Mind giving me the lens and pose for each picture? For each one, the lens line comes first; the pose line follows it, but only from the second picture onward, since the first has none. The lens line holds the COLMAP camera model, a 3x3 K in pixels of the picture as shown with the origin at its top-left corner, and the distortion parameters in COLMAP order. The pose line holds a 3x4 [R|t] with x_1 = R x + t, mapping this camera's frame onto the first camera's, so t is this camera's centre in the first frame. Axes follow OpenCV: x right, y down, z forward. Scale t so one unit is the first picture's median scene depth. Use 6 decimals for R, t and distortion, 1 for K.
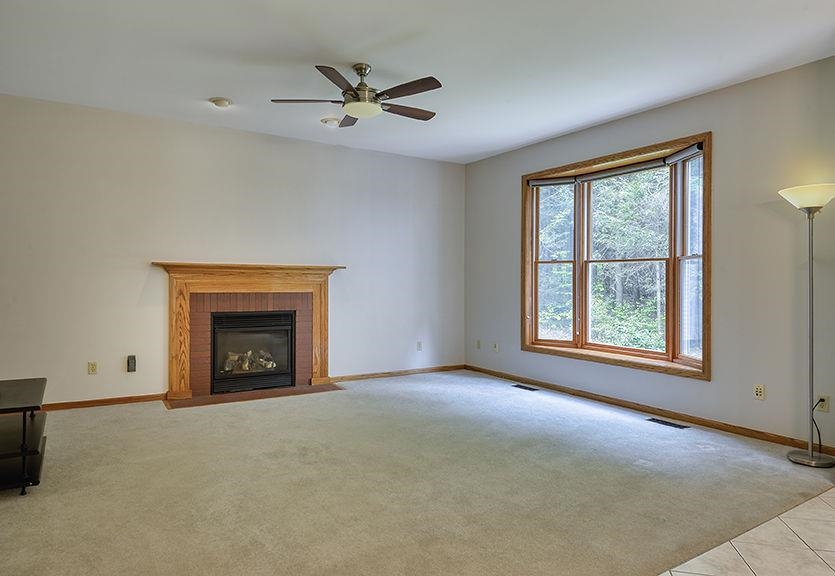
lens RADIAL K [[530.8, 0, 417.5], [0, 530.8, 287.7], [0, 0, 1]] dist [0.000740, 0.000170]
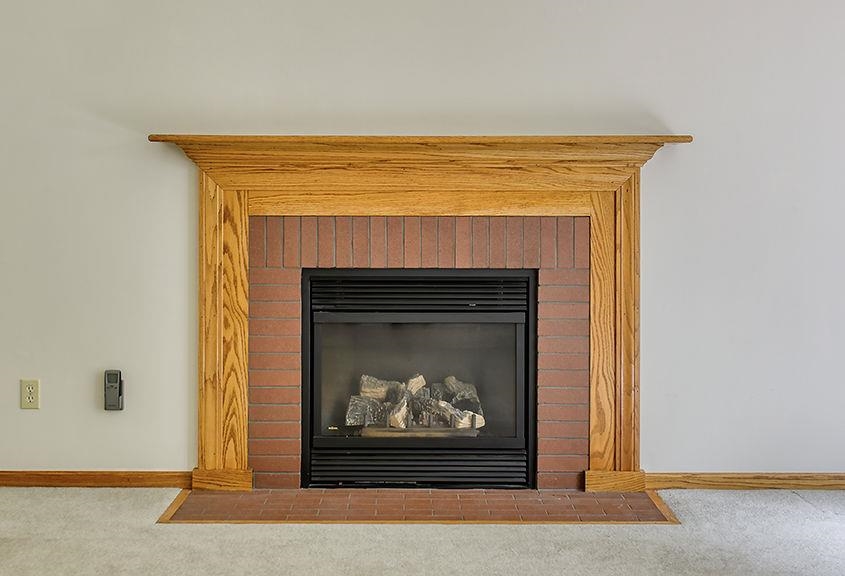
lens RADIAL K [[892.2, 0, 432.5], [0, 892.2, 250.1], [0, 0, 1]] dist [0.002725, 0.000000]
pose [[0.840950, 0.008927, -0.541039, 0.026041], [-0.002382, 0.999915, 0.012796, 0.024080], [0.541107, -0.009472, 0.840900, 0.493005]]
